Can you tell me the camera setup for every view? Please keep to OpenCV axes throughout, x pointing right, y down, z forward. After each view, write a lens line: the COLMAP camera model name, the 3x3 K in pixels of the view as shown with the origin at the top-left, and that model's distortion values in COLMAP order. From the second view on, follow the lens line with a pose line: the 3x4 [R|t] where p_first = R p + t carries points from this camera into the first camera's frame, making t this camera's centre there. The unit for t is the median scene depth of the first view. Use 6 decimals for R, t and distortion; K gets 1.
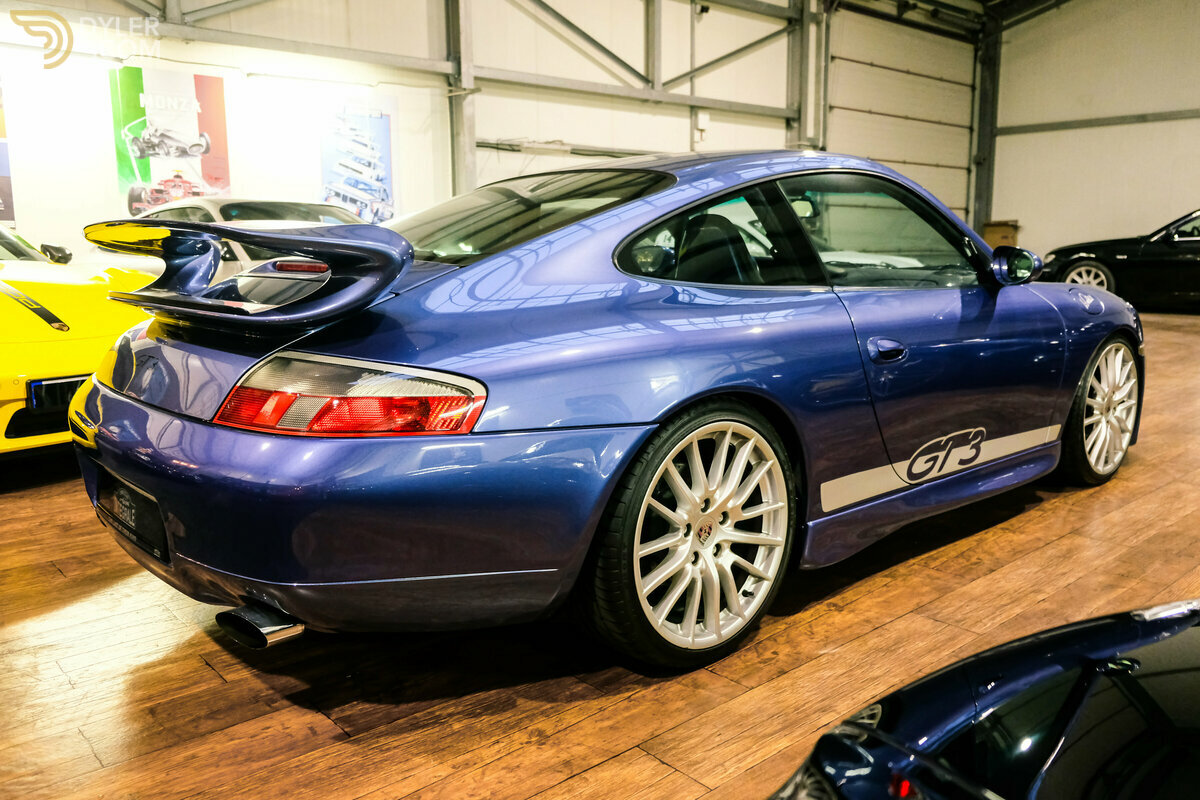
lens RADIAL K [[942.9, 0, 621.6], [0, 942.9, 397.1], [0, 0, 1]] dist [-0.031208, 0.046013]
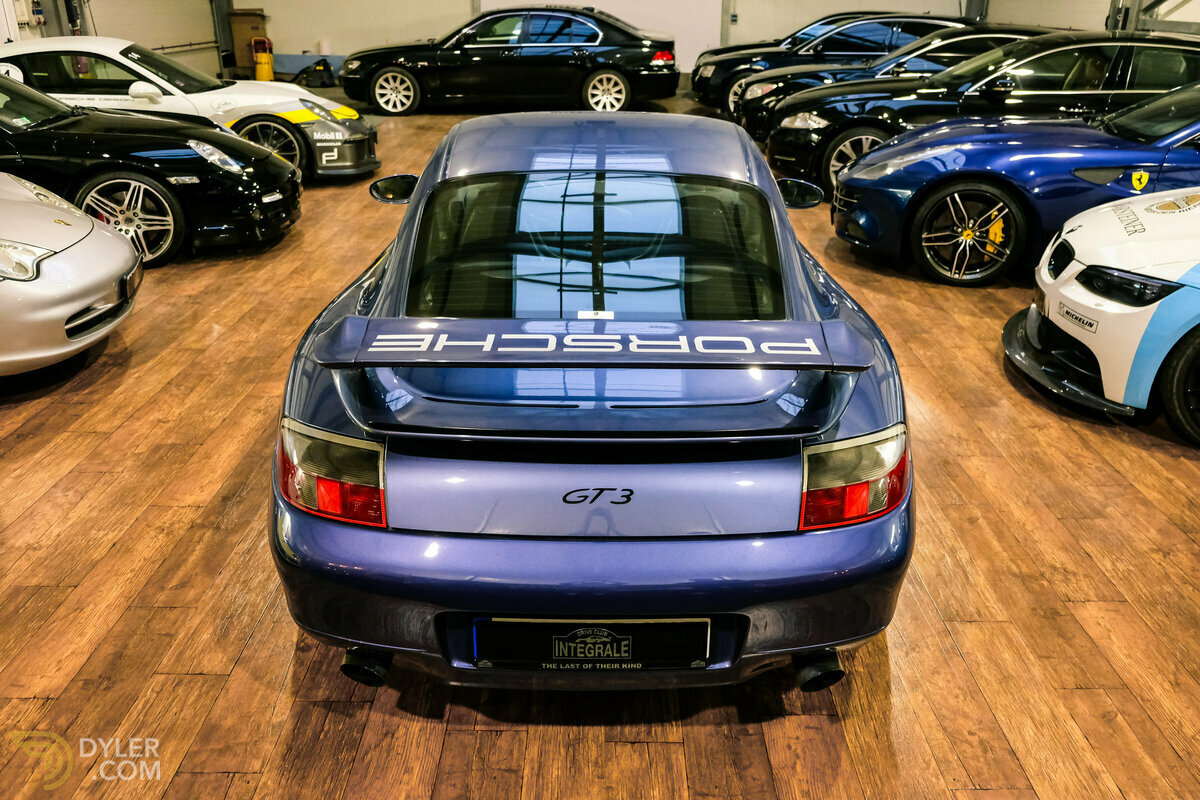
lens RADIAL K [[942.9, 0, 621.6], [0, 942.9, 397.1], [0, 0, 1]] dist [-0.031208, 0.046013]
pose [[0.660825, -0.281219, 0.695863, -0.745356], [0.106684, 0.952932, 0.283796, -0.262654], [-0.742919, -0.113302, 0.659723, 0.257403]]
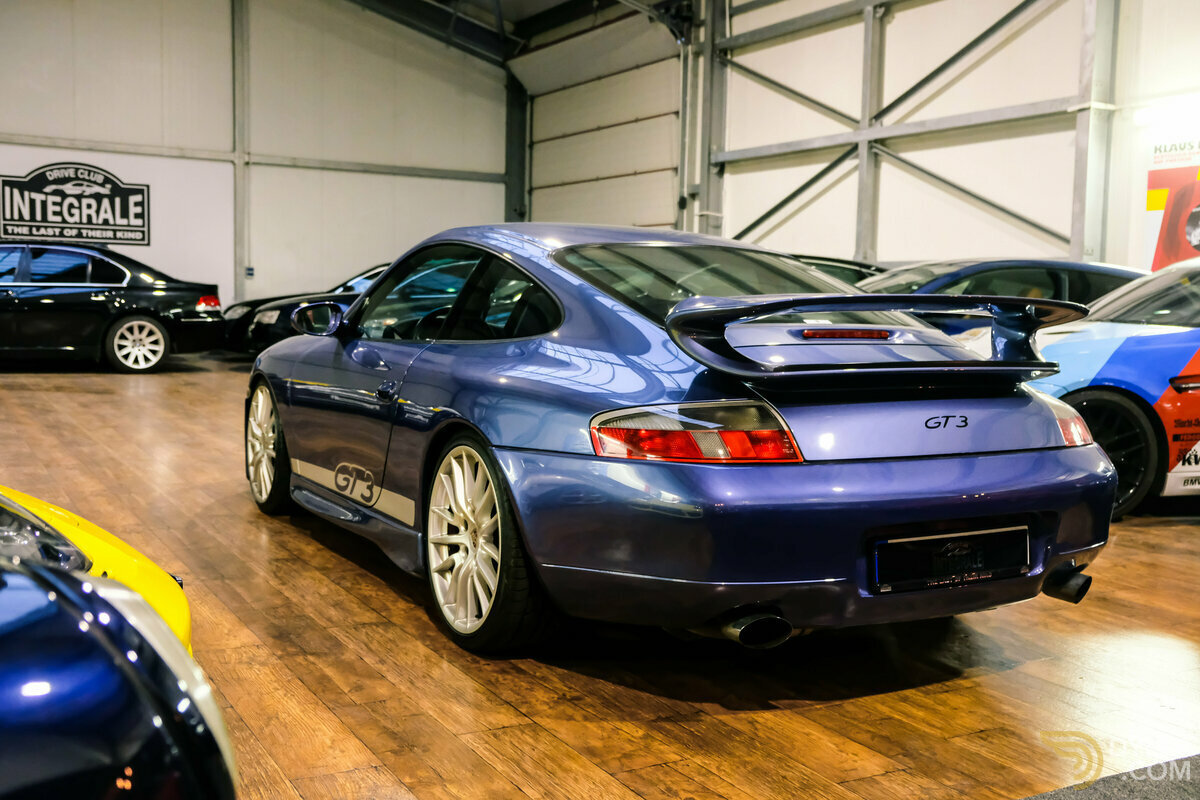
lens RADIAL K [[1217.1, 0, 600.0], [0, 1217.1, 400.0], [0, 0, 1]] dist [0.004112, 0.007867]
pose [[0.220436, -0.067626, 0.973054, -1.331120], [0.136094, 0.989968, 0.037971, -0.114852], [-0.965860, 0.124057, 0.227428, 0.717649]]
